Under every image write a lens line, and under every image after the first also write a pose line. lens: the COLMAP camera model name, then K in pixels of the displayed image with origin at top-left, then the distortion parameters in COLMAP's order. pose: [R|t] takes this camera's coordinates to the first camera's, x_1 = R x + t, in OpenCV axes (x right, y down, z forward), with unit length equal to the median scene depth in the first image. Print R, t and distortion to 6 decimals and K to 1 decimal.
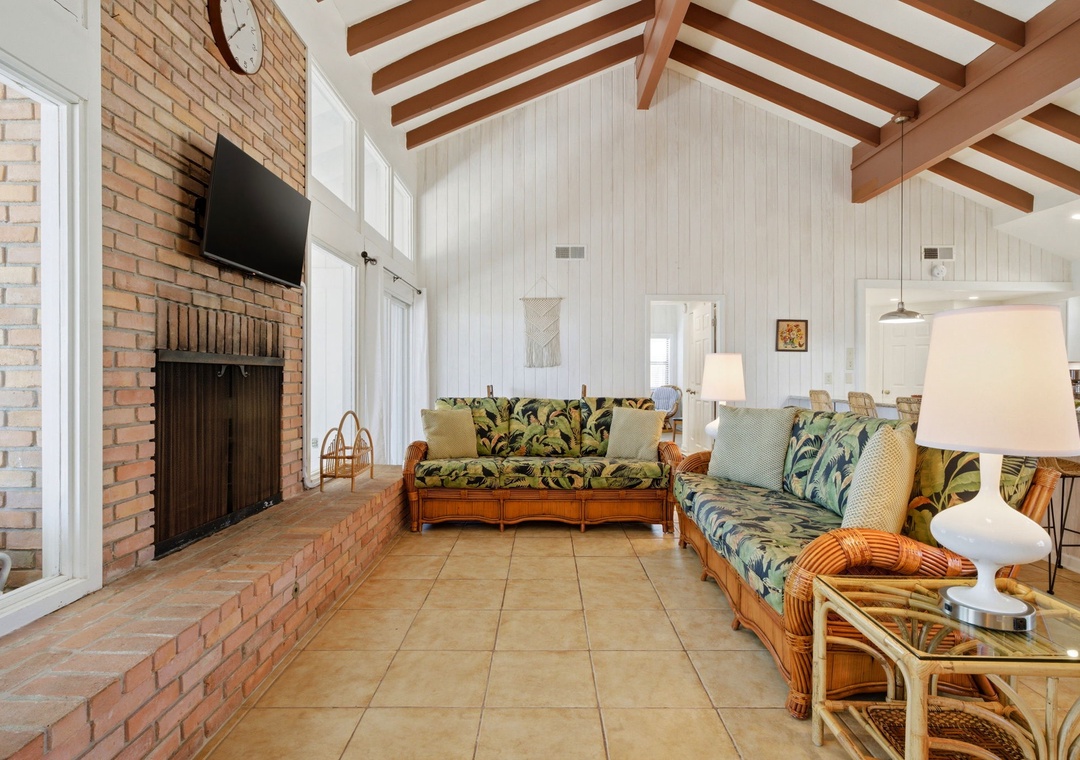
lens RADIAL K [[553.3, 0, 539.6], [0, 553.3, 378.3], [0, 0, 1]] dist [-0.019623, 0.007104]
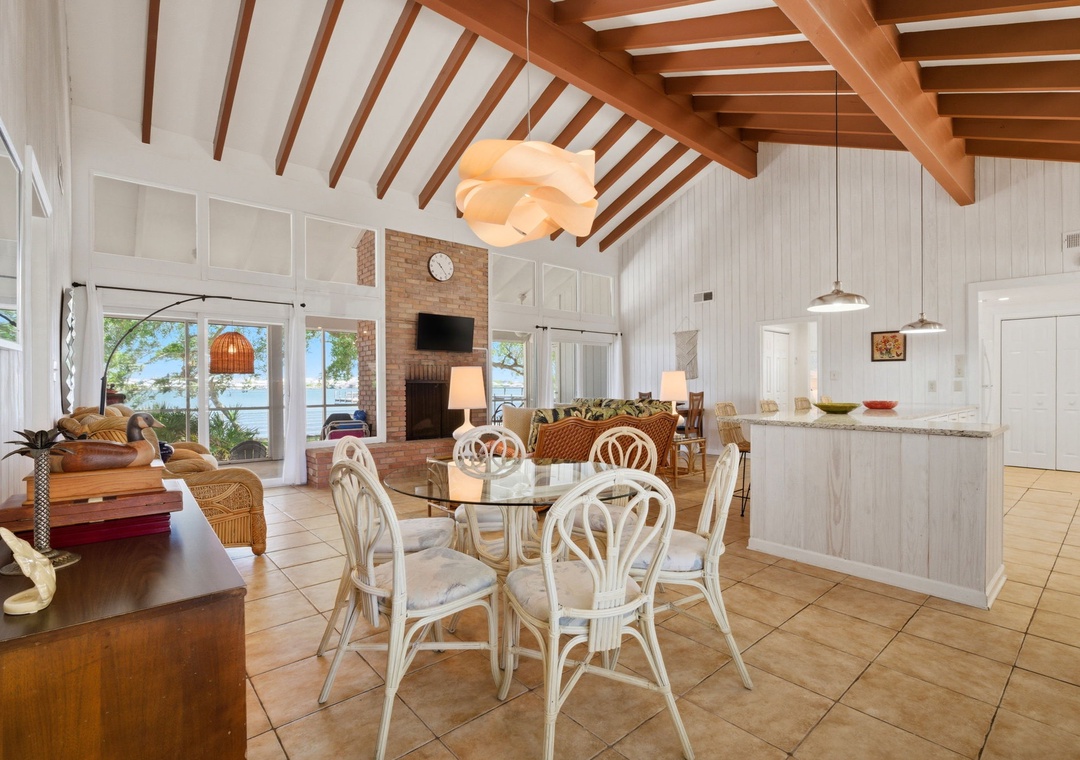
lens RADIAL K [[506.9, 0, 541.1], [0, 506.9, 386.9], [0, 0, 1]] dist [-0.008452, 0.001238]
pose [[0.660798, -0.005733, -0.750542, 1.239187], [0.003434, 0.999983, -0.004614, 0.006043], [0.750556, 0.000471, 0.660807, -0.255786]]
